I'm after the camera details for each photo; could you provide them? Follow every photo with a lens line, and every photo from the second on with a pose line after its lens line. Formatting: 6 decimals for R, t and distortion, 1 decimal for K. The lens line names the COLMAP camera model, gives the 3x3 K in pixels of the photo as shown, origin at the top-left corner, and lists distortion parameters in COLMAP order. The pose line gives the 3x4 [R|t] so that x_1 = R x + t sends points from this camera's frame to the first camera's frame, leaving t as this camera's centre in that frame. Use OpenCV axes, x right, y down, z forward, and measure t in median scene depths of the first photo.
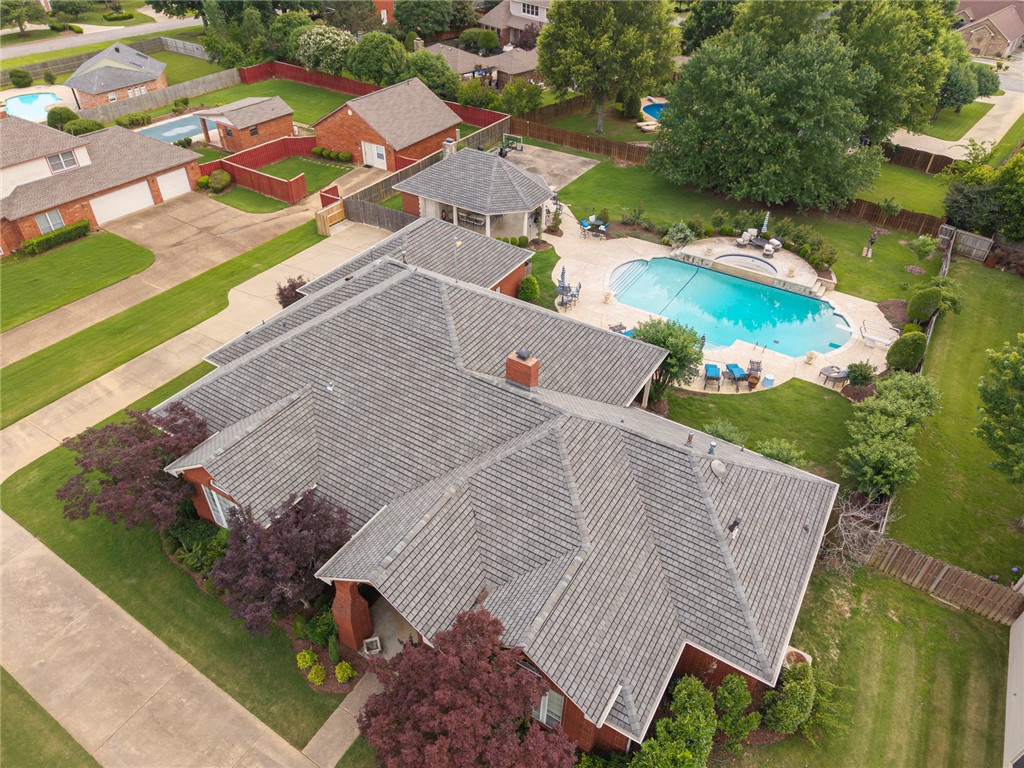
lens RADIAL K [[705.6, 0, 503.8], [0, 705.6, 367.4], [0, 0, 1]] dist [-0.029396, 0.010692]
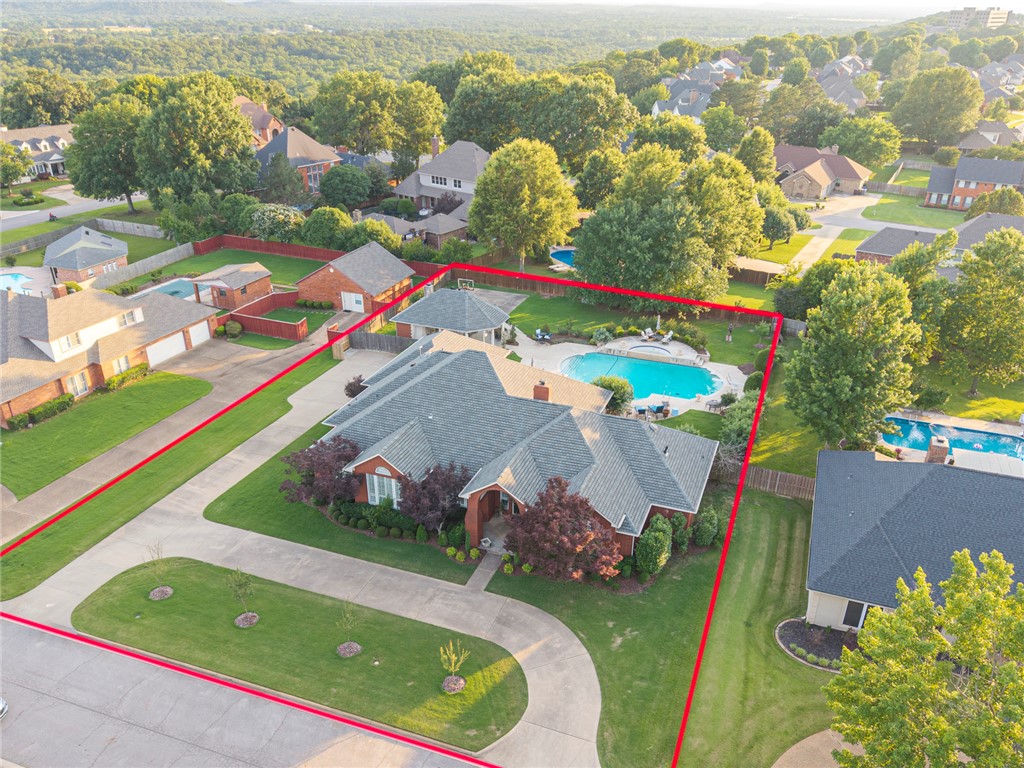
lens RADIAL K [[857.9, 0, 515.8], [0, 857.9, 386.3], [0, 0, 1]] dist [-0.040098, -0.031475]
pose [[0.979618, -0.085169, 0.181922, -0.220516], [0.121246, 0.972782, -0.197472, 0.208340], [-0.160152, 0.215505, 0.963280, -0.558146]]
